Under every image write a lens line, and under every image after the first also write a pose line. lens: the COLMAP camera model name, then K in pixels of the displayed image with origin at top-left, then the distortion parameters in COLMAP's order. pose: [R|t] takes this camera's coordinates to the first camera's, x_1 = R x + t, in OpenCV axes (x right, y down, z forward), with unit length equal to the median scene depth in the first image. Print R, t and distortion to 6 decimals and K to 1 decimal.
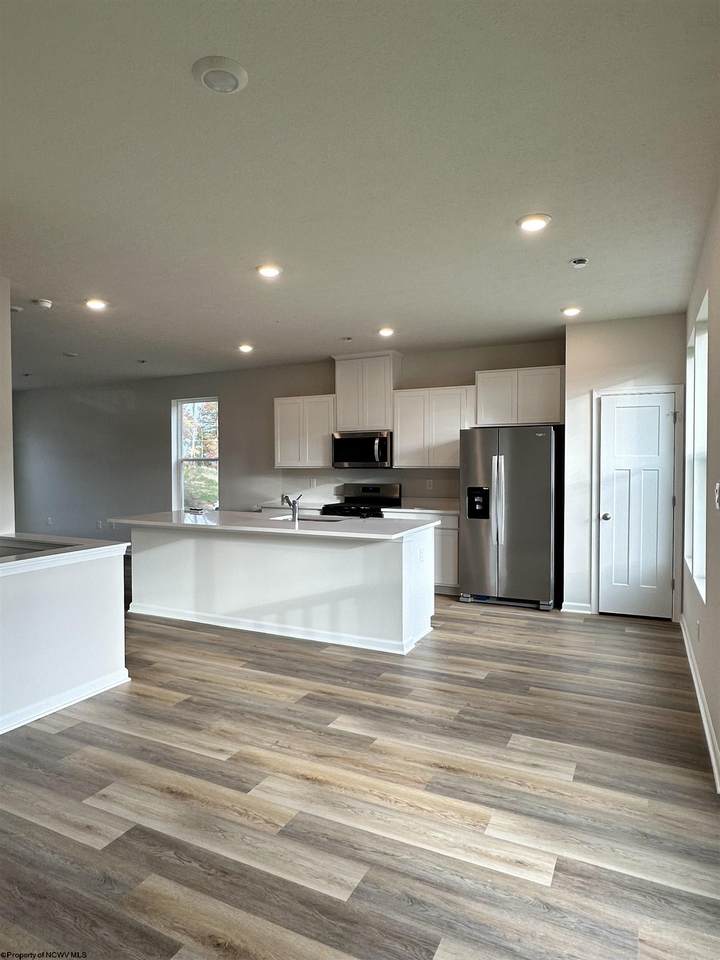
lens RADIAL K [[577.6, 0, 360.0], [0, 577.6, 480.0], [0, 0, 1]] dist [-0.000315, -0.000071]
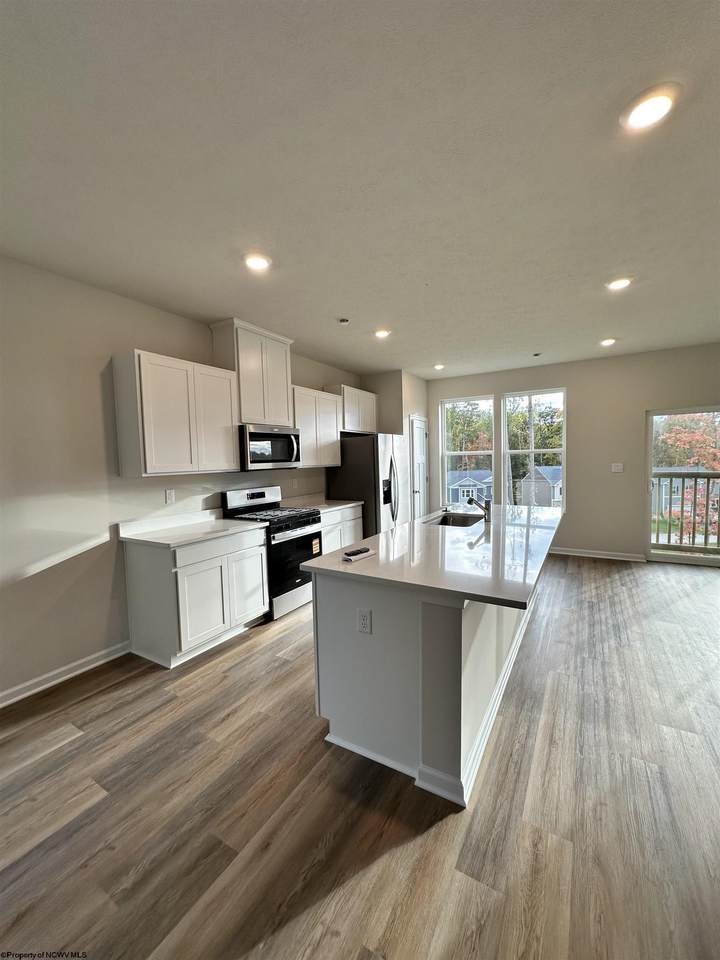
lens RADIAL K [[383.9, 0, 360.0], [0, 383.9, 480.0], [0, 0, 1]] dist [0.000195, 0.000003]
pose [[0.071243, -0.057044, 0.995826, -0.583565], [0.051201, 0.997256, 0.053463, -0.030535], [-0.996144, 0.047178, 0.073968, 0.891979]]
